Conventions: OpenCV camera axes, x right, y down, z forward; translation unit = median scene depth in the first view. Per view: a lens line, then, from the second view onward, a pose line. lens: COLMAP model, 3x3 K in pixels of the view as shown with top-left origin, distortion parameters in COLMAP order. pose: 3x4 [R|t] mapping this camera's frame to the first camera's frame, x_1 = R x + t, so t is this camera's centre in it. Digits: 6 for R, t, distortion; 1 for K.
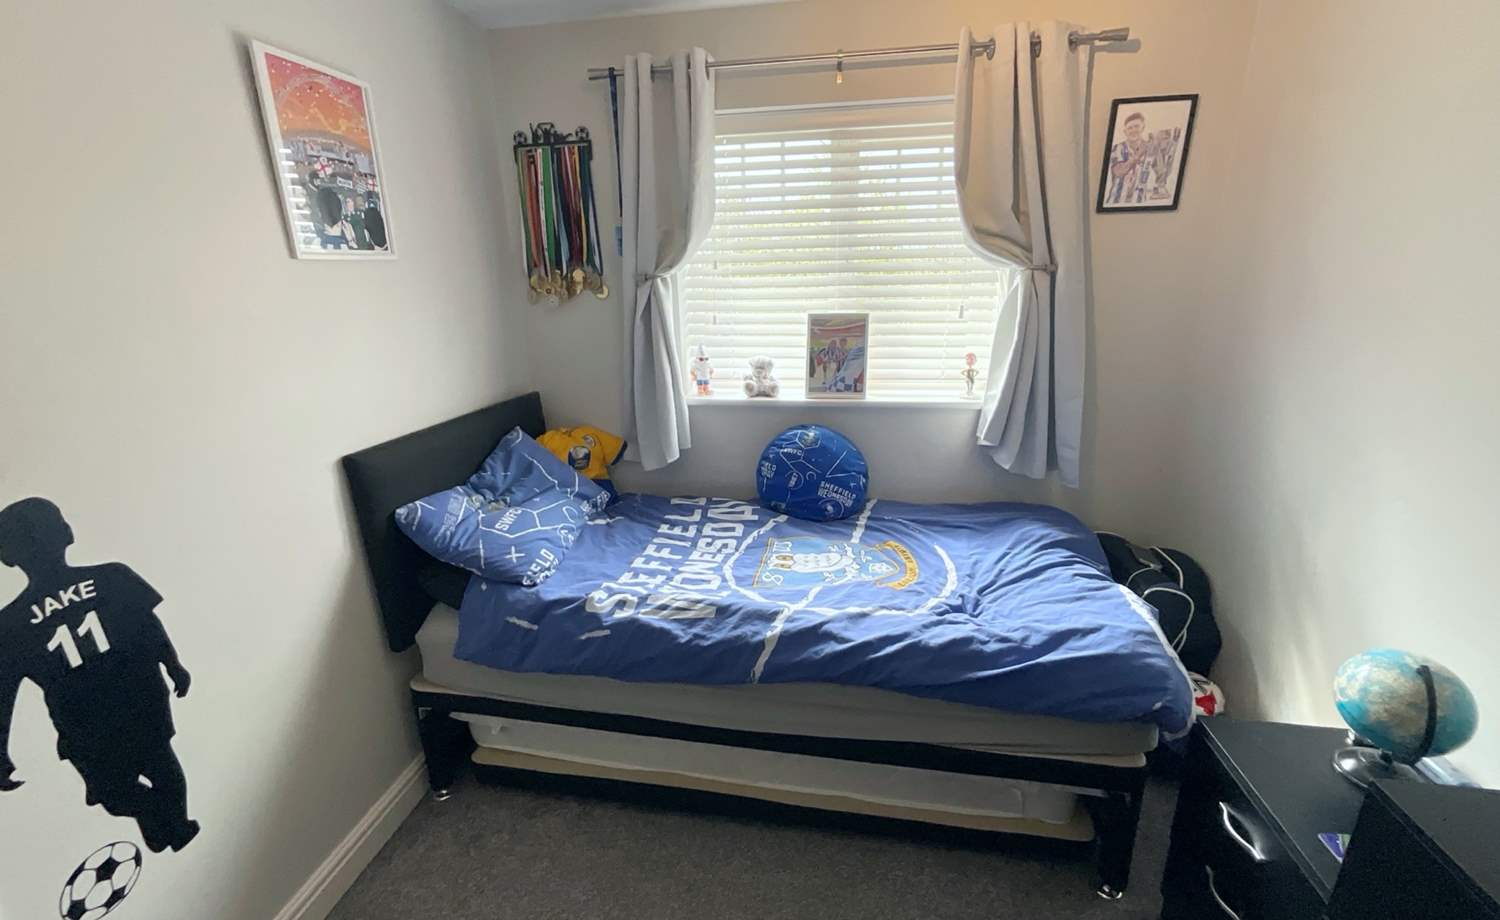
lens RADIAL K [[610.2, 0, 751.9], [0, 610.2, 459.6], [0, 0, 1]] dist [0.001676, 0.001255]
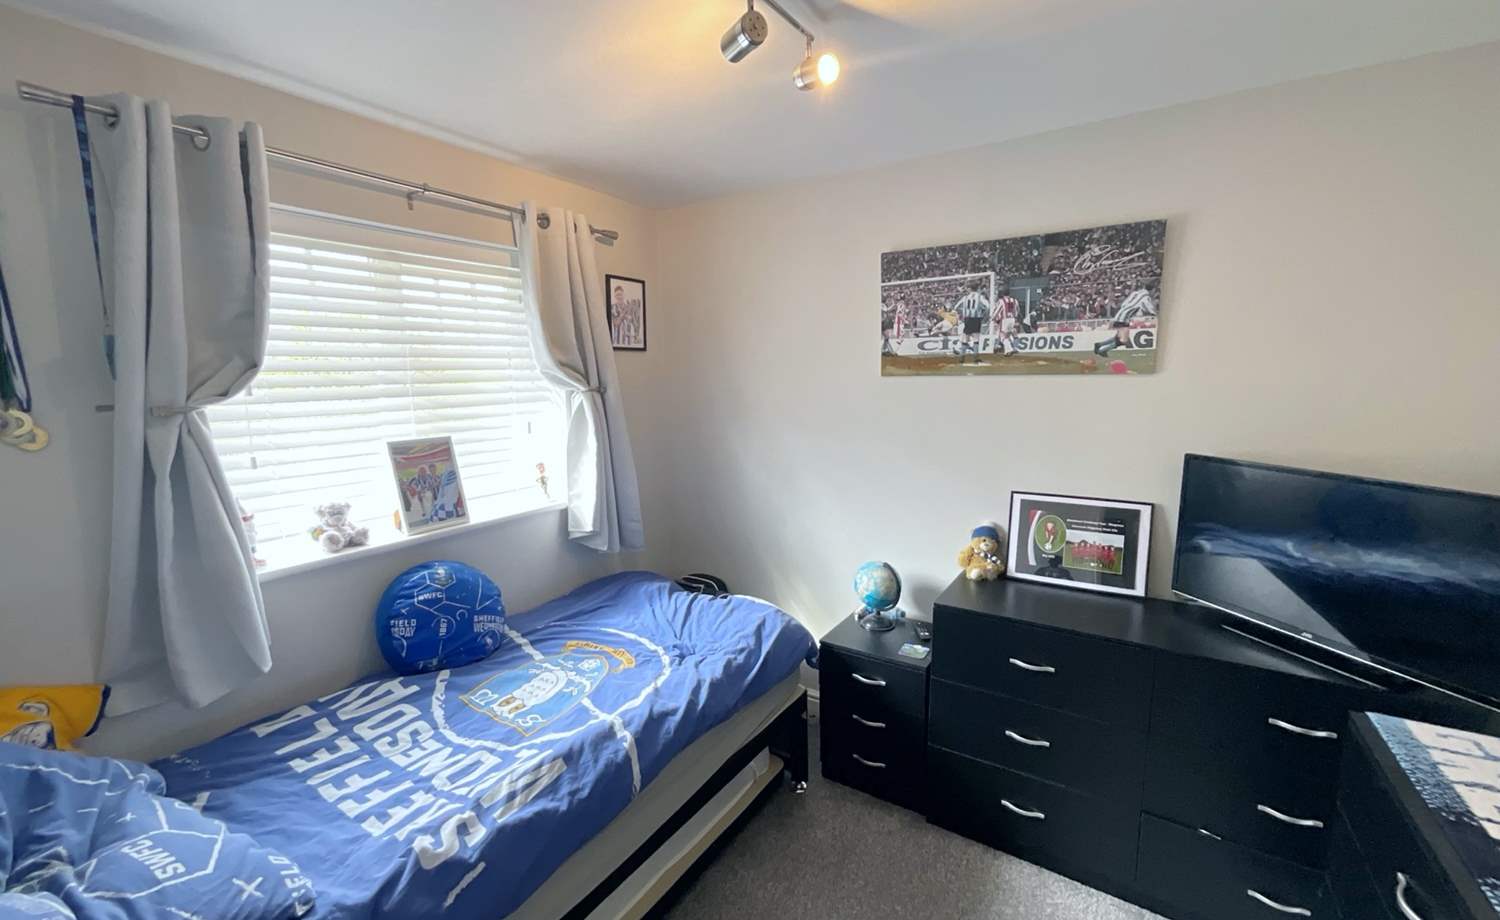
lens RADIAL K [[610.2, 0, 754.3], [0, 610.2, 454.1], [0, 0, 1]] dist [0.001676, 0.001255]
pose [[0.405660, -0.112161, 0.907116, -0.554496], [0.269769, 0.962924, -0.001578, -0.089116], [-0.873307, 0.245352, 0.420877, 0.197018]]
